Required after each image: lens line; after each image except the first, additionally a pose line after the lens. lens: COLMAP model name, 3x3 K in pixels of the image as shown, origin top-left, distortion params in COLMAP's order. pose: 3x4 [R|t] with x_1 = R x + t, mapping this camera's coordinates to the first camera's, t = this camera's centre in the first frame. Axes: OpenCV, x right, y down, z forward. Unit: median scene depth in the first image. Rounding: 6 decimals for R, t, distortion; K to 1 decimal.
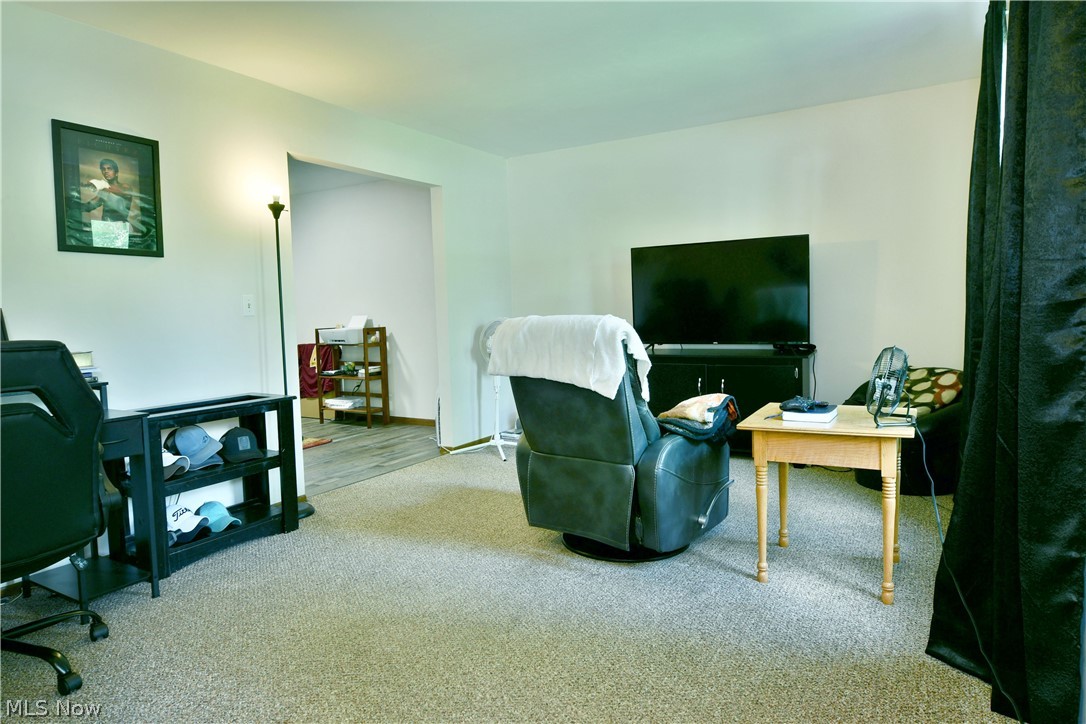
lens RADIAL K [[658.3, 0, 545.7], [0, 658.3, 360.8], [0, 0, 1]] dist [-0.013946, -0.003561]
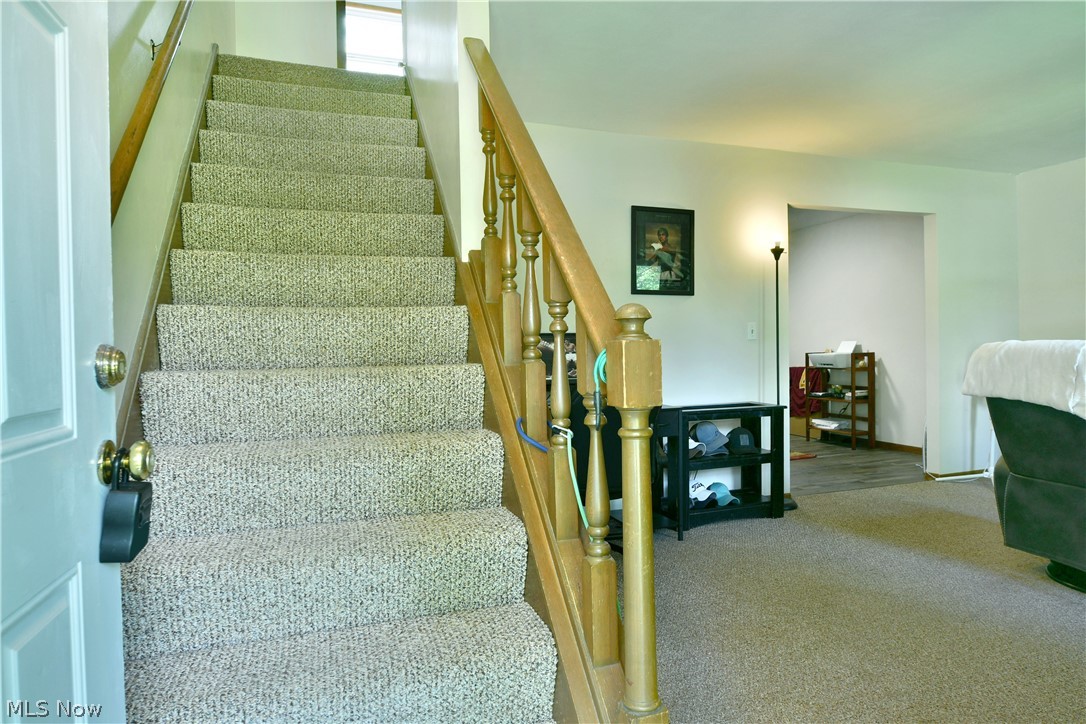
lens RADIAL K [[658.3, 0, 571.0], [0, 658.3, 360.9], [0, 0, 1]] dist [-0.013946, -0.003561]
pose [[0.777013, 0.026234, -0.628937, 0.074374], [-0.051129, 0.998460, -0.021519, 0.018417], [0.627404, 0.048877, 0.777158, -0.204514]]
